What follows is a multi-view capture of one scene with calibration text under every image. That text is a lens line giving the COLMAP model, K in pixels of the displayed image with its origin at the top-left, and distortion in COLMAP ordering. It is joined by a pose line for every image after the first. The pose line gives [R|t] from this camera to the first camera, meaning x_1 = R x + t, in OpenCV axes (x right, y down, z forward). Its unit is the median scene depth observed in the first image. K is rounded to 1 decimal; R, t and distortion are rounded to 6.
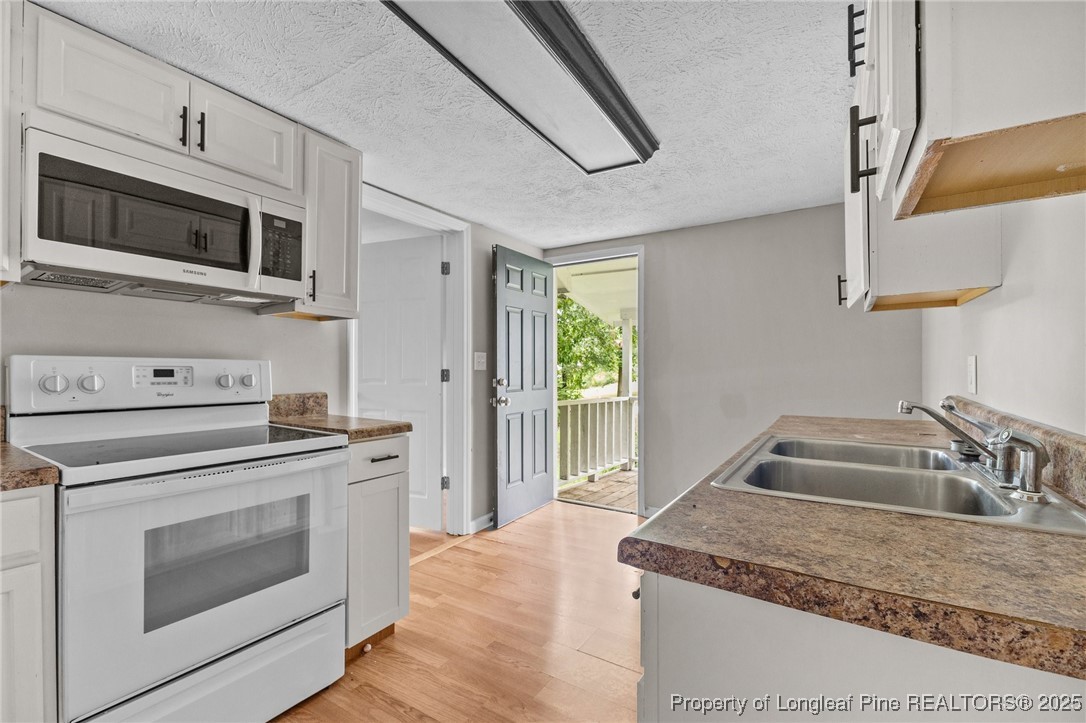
lens RADIAL K [[467.5, 0, 544.9], [0, 467.5, 362.3], [0, 0, 1]] dist [0.003972, 0.000139]
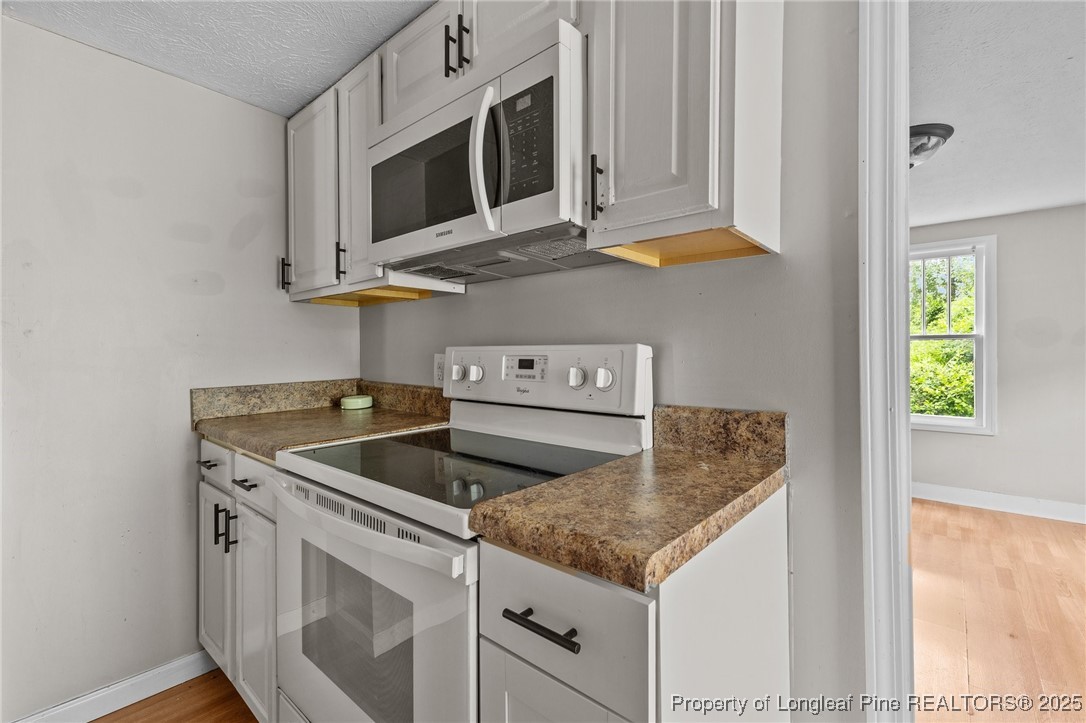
lens RADIAL K [[467.5, 0, 544.9], [0, 467.5, 362.3], [0, 0, 1]] dist [0.003972, 0.000139]
pose [[-0.136324, 0.003734, -0.990657, -0.005910], [0.009328, 0.999953, 0.002486, 0.017933], [0.990620, -0.008902, -0.136352, 1.124181]]
